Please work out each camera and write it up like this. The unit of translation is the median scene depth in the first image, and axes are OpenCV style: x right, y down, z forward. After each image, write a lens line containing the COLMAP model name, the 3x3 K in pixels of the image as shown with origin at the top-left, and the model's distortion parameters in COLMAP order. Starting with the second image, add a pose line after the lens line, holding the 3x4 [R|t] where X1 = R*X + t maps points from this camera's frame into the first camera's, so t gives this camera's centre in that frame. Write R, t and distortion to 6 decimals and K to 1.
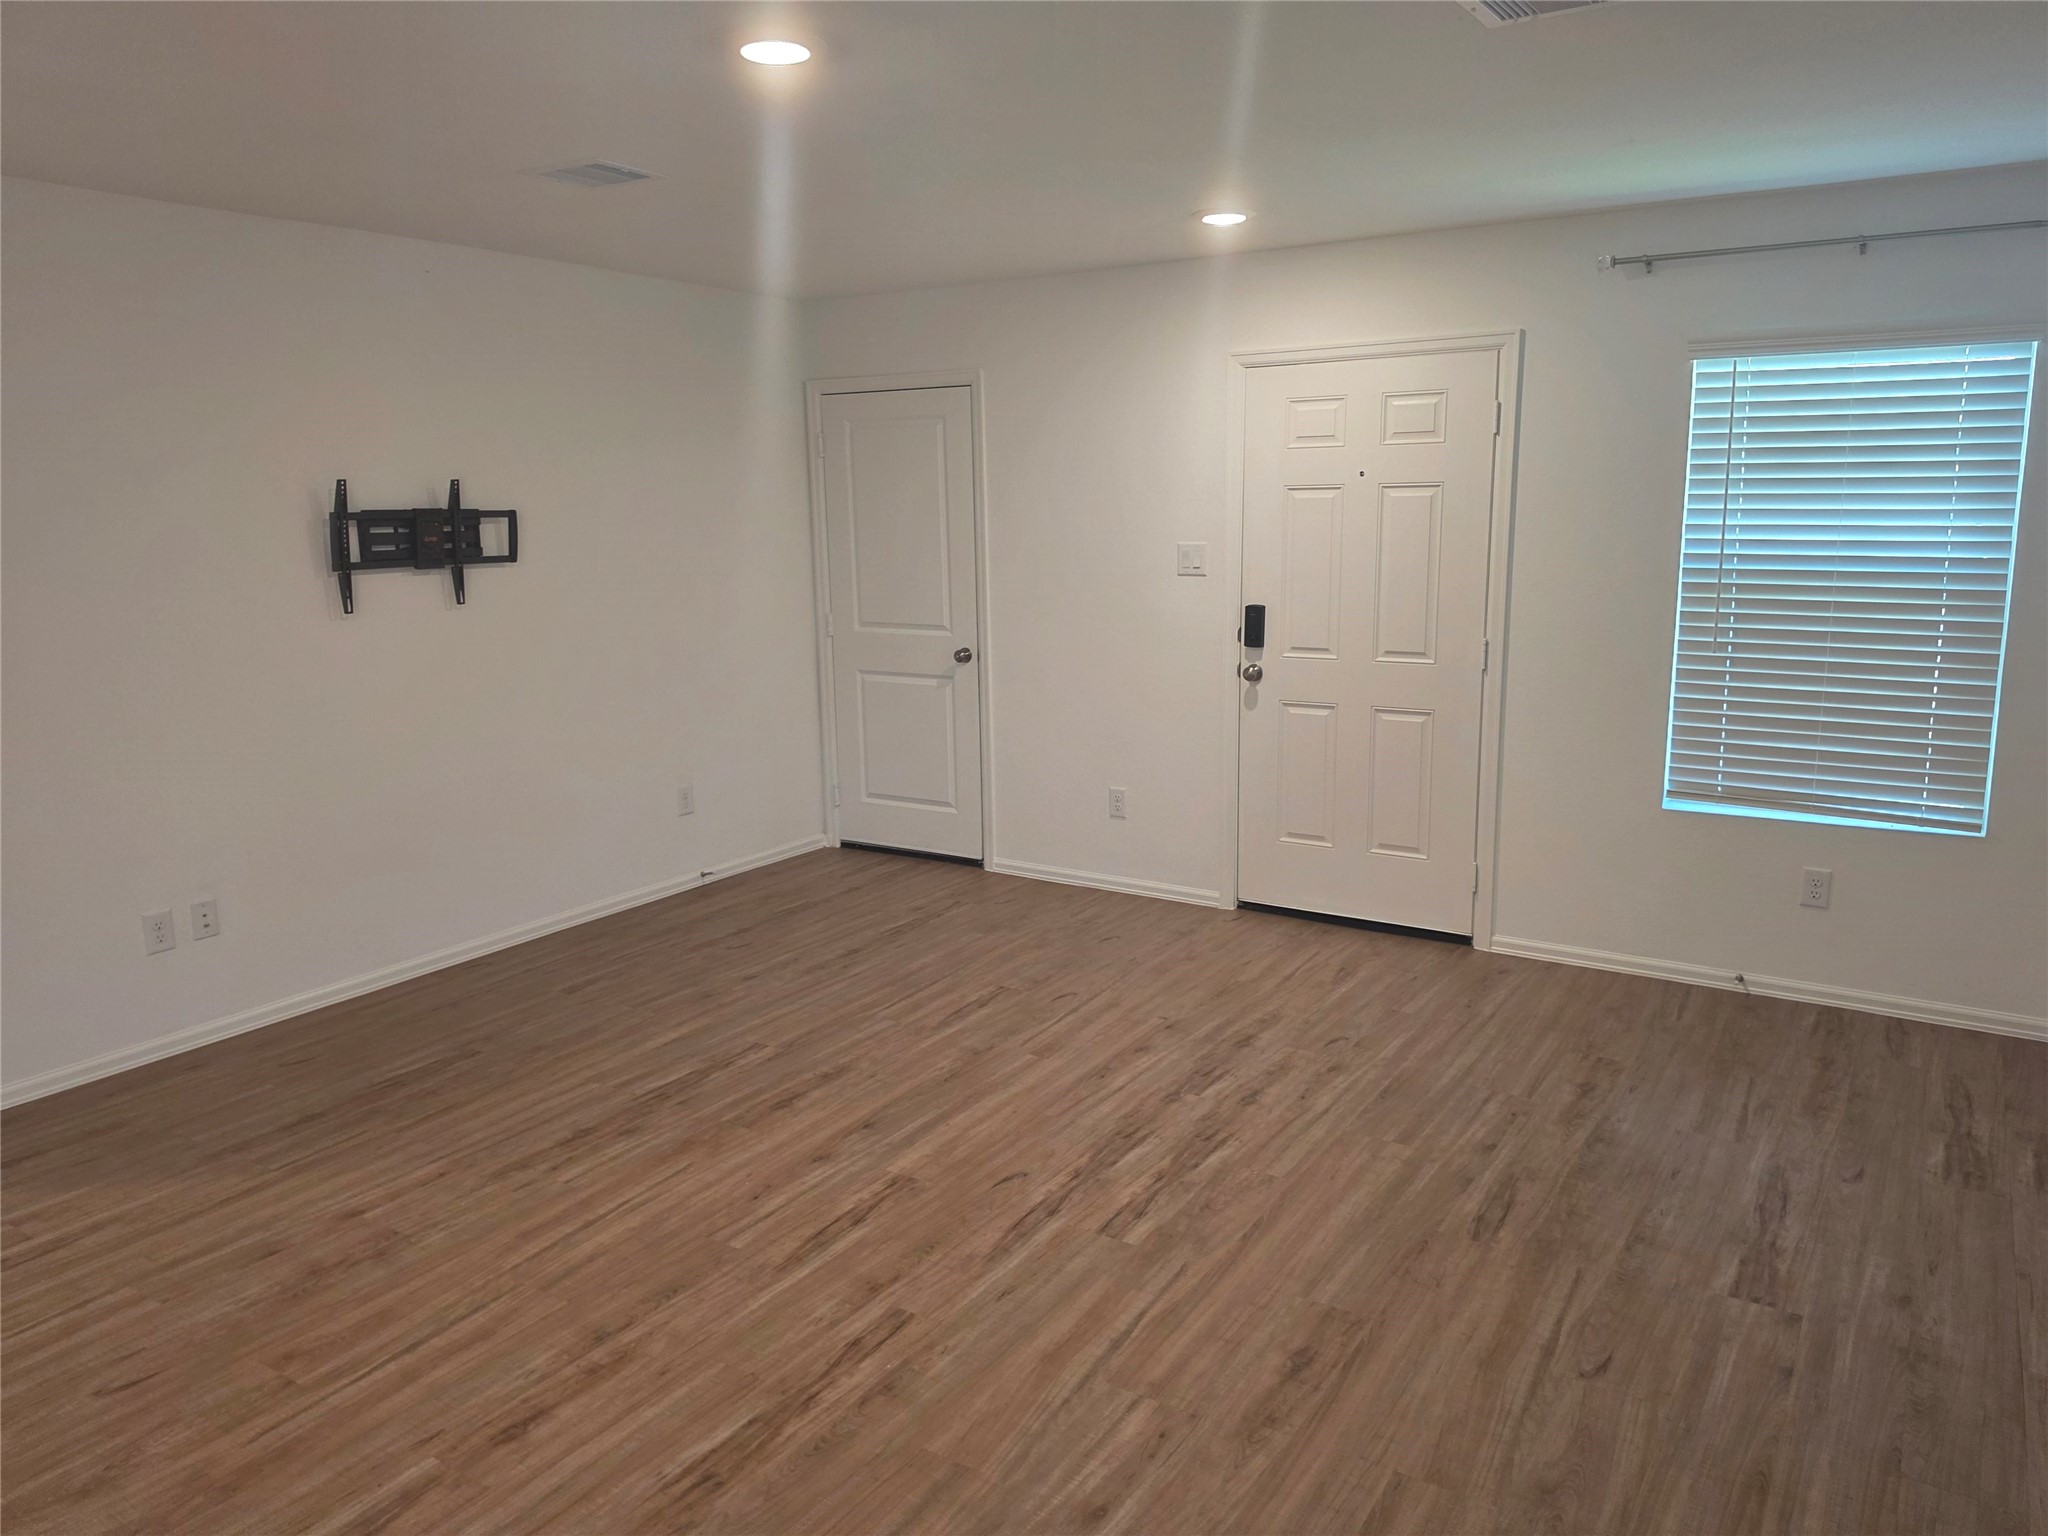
lens RADIAL K [[1417.1, 0, 1046.9], [0, 1417.1, 753.8], [0, 0, 1]] dist [0.072690, -0.096751]
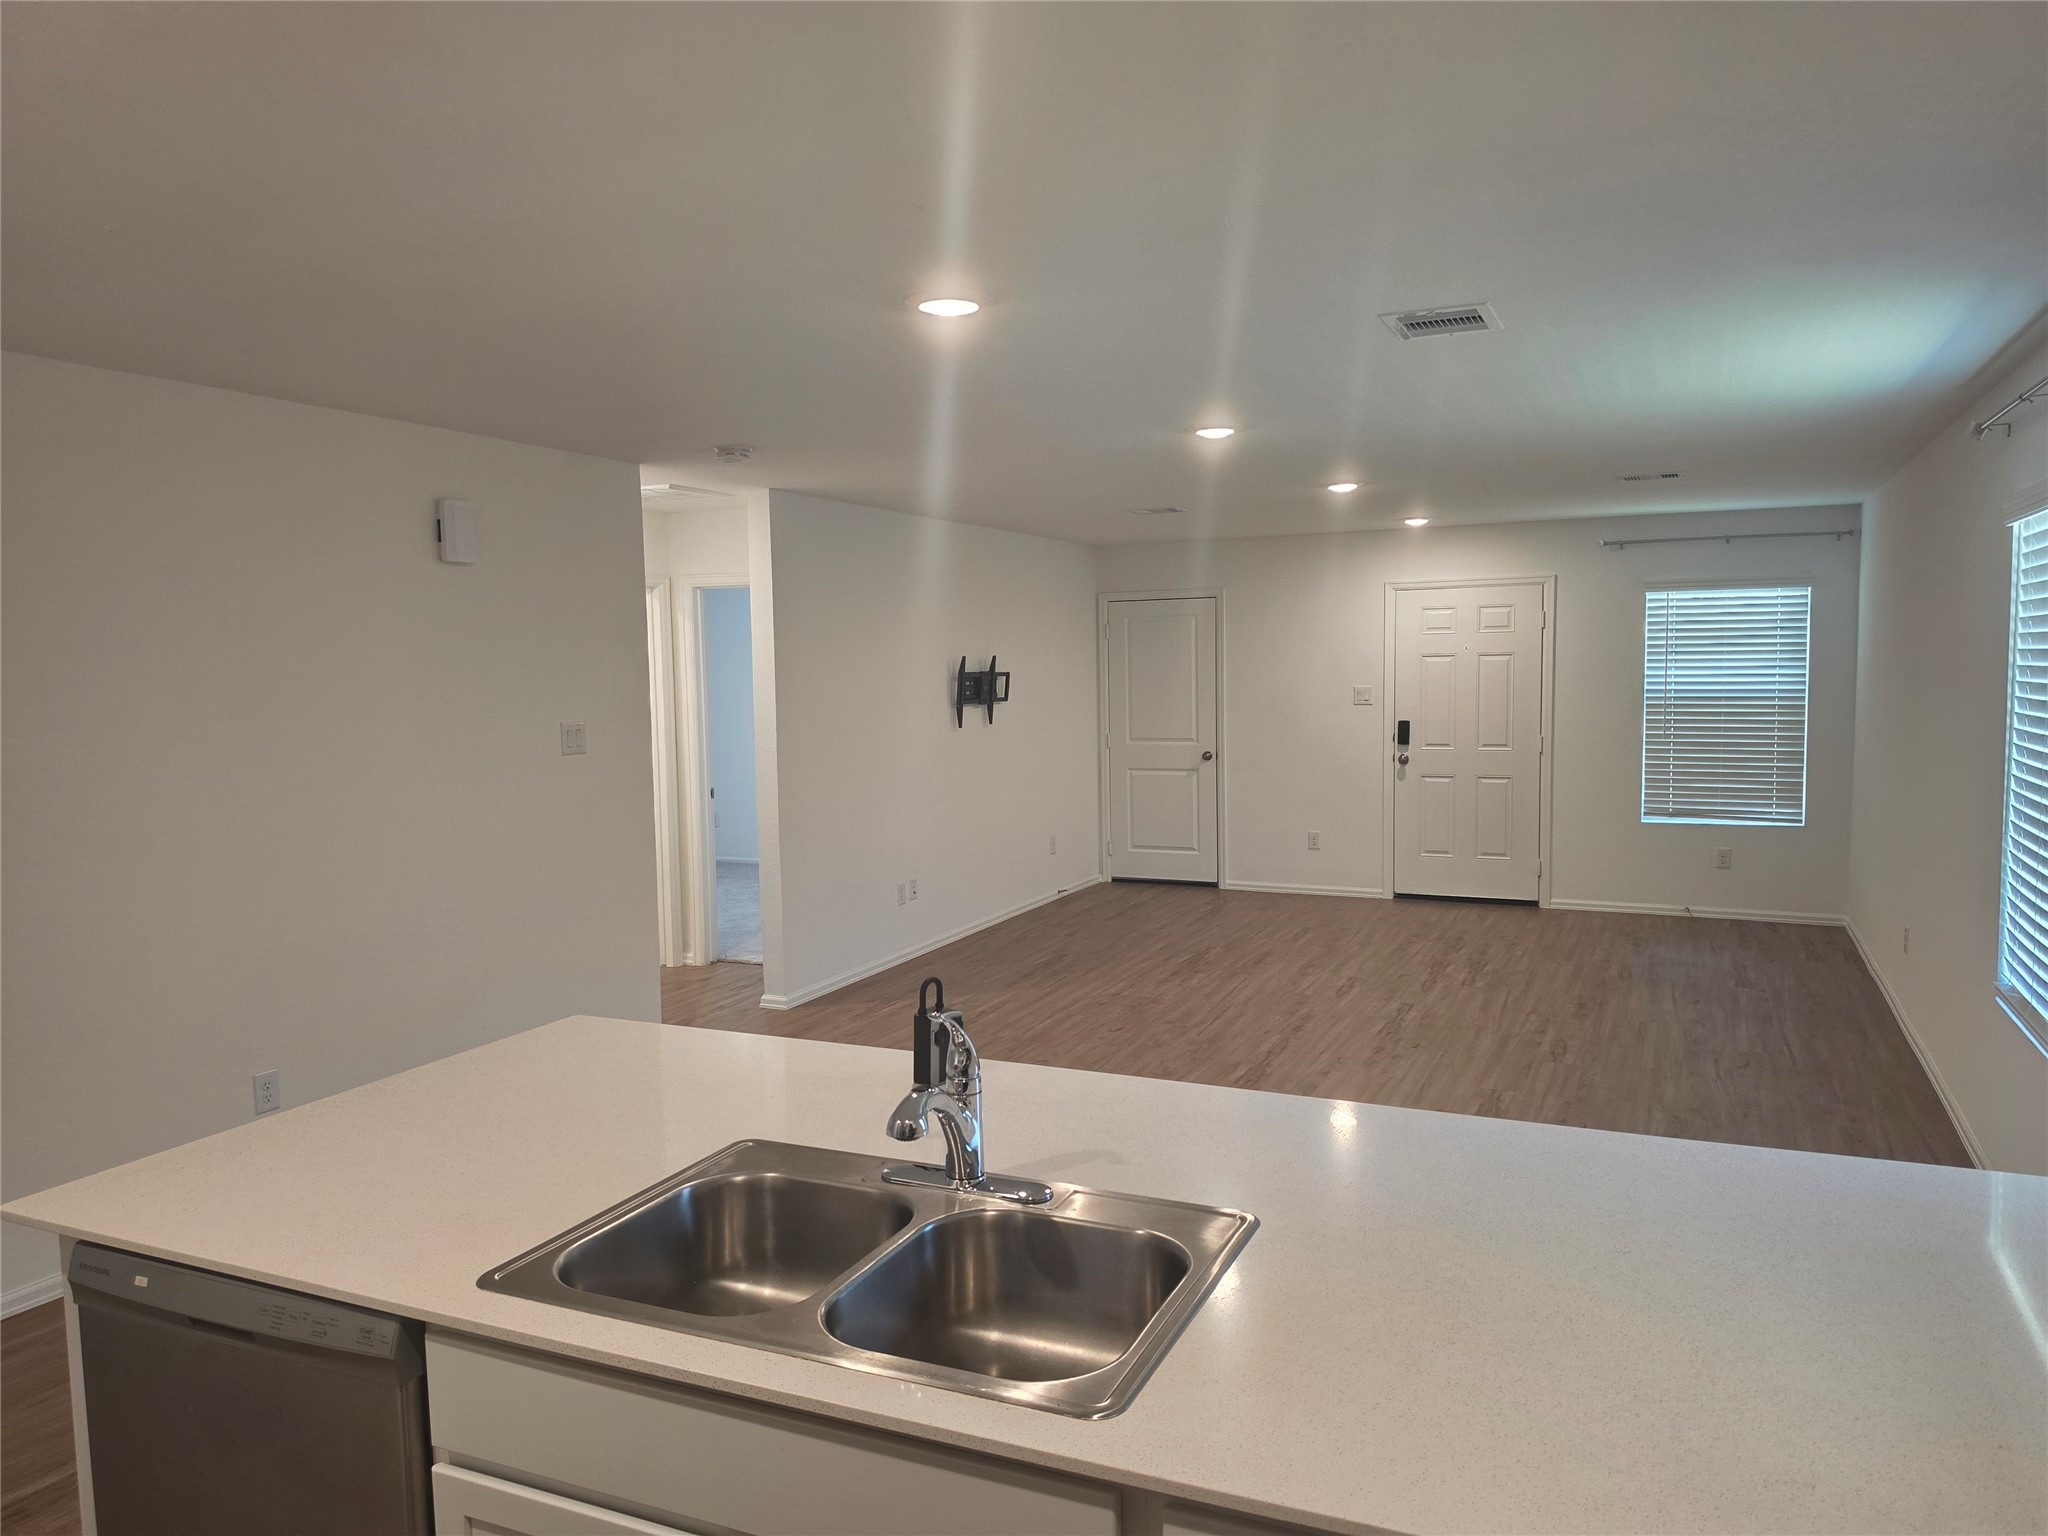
lens RADIAL K [[1416.1, 0, 1024.0], [0, 1416.1, 768.0], [0, 0, 1]] dist [0.076721, -0.115494]
pose [[0.992302, -0.014165, 0.123029, -0.732379], [0.026670, 0.994569, -0.100604, 0.161729], [-0.120936, 0.103111, 0.987291, -0.929616]]
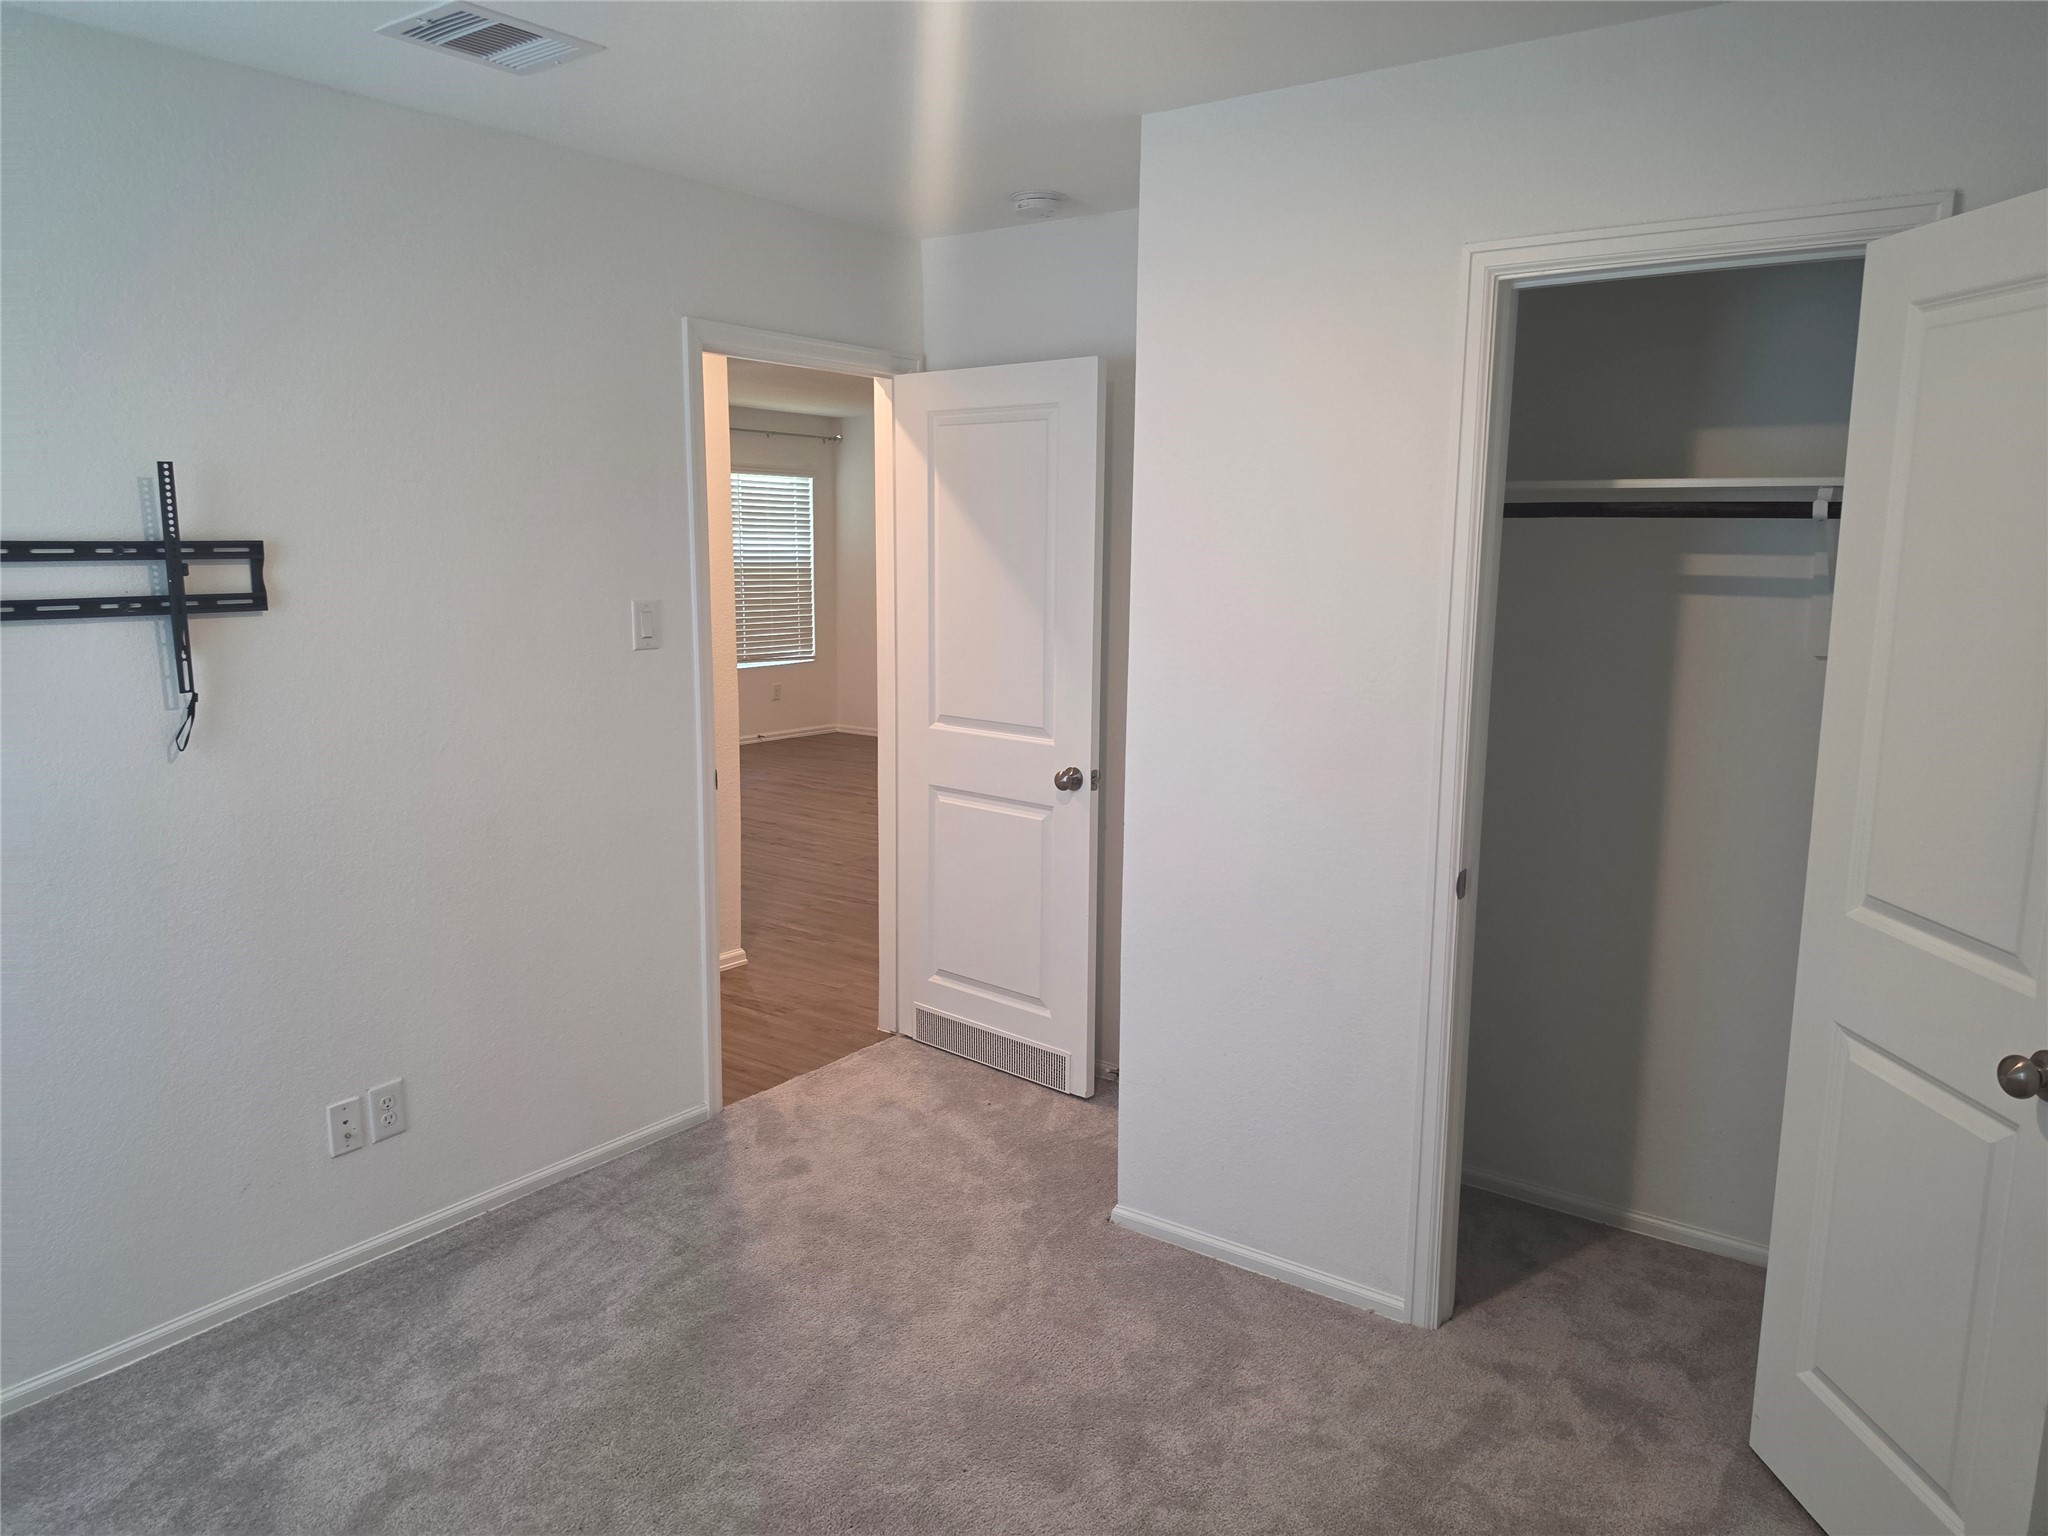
lens RADIAL K [[1402.6, 0, 1049.6], [0, 1402.6, 761.5], [0, 0, 1]] dist [0.106276, -0.147551]
pose [[0.051454, -0.149825, 0.987373, -2.091455], [0.165596, 0.976276, 0.139512, -0.055713], [-0.984850, 0.156327, 0.075044, 0.428515]]
